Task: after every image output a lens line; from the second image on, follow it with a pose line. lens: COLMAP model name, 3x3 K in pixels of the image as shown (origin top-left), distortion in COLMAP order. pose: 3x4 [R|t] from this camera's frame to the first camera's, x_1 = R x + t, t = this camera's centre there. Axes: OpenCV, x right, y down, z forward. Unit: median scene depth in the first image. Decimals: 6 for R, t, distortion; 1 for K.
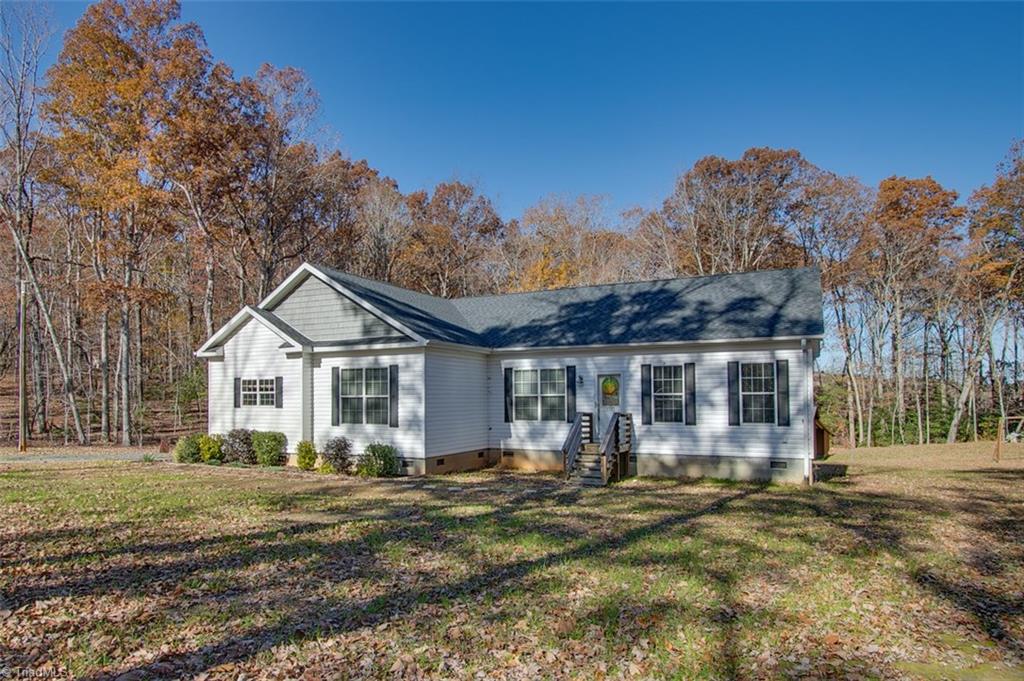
lens RADIAL K [[609.8, 0, 512.3], [0, 609.8, 343.7], [0, 0, 1]] dist [-0.005600, -0.000357]
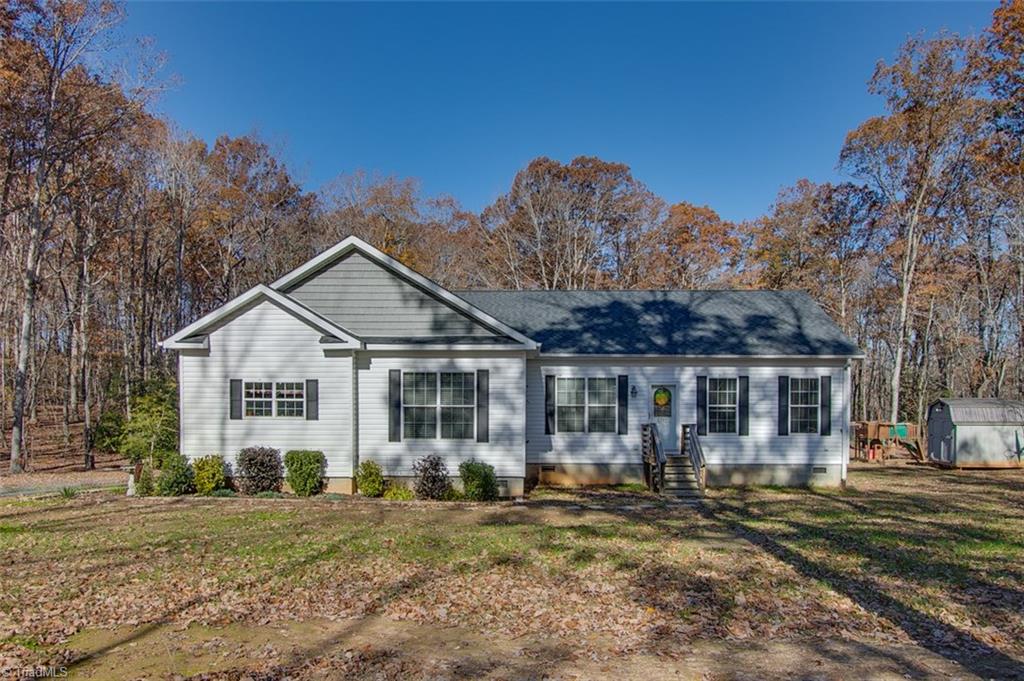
lens RADIAL K [[673.1, 0, 512.7], [0, 673.1, 376.3], [0, 0, 1]] dist [-0.008738, -0.000940]
pose [[0.903709, 0.025196, 0.427405, -0.526348], [-0.045519, 0.998263, 0.037397, 0.006289], [-0.425721, -0.053251, 0.903286, 0.119634]]
